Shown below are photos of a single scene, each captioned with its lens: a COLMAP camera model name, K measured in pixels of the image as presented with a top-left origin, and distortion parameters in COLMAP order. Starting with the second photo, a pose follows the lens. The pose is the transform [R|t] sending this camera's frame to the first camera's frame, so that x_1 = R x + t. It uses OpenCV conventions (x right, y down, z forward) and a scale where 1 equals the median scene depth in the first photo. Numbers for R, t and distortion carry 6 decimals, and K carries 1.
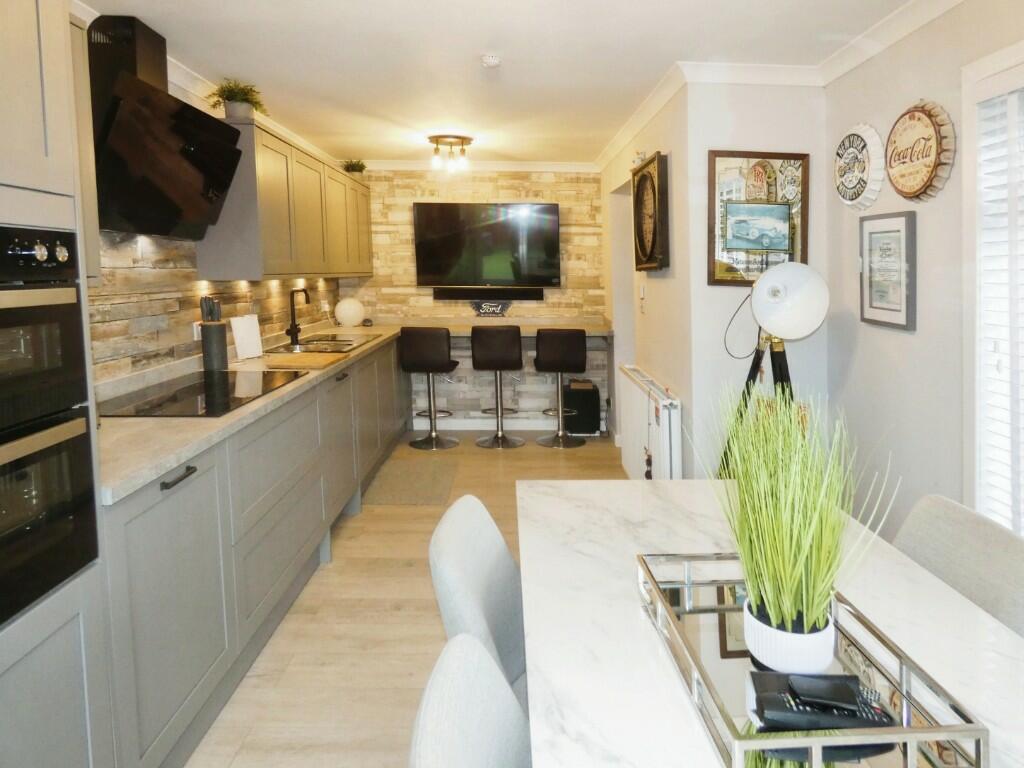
lens RADIAL K [[656.5, 0, 559.3], [0, 656.5, 384.4], [0, 0, 1]] dist [-0.002067, 0.001061]
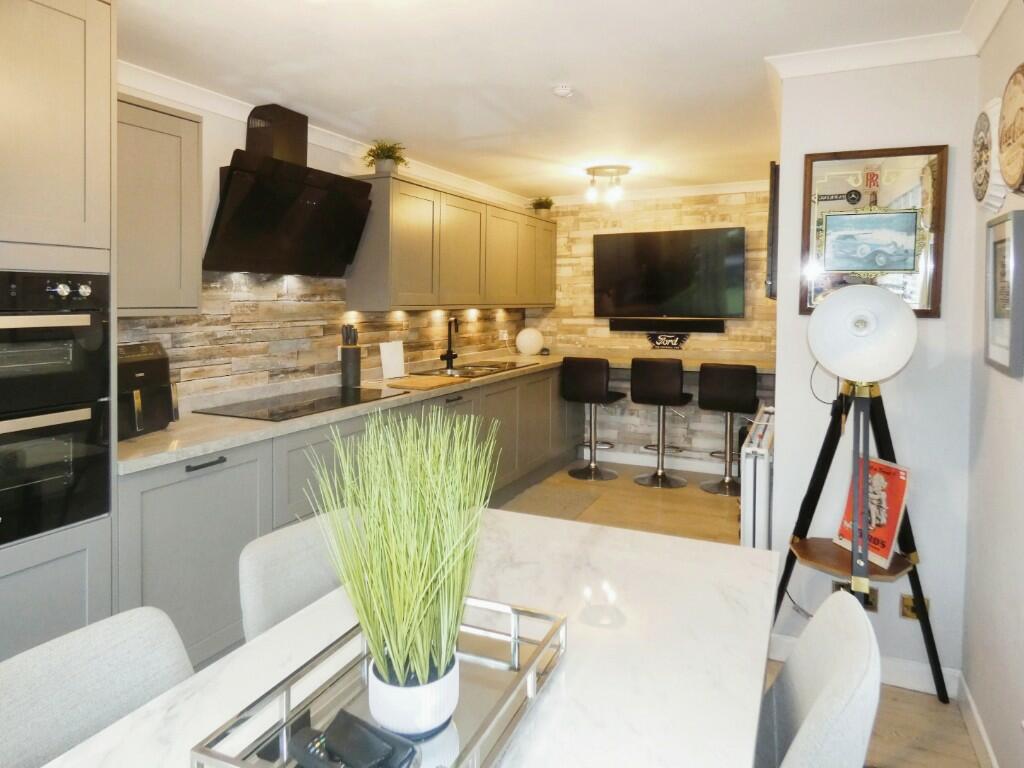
lens RADIAL K [[667.0, 0, 511.6], [0, 667.0, 403.6], [0, 0, 1]] dist [-0.004759, -0.001275]
pose [[0.876221, 0.063102, -0.477761, 0.184699], [-0.073564, 0.997285, -0.003198, -0.004879], [0.476262, 0.037948, 0.878484, 0.048044]]
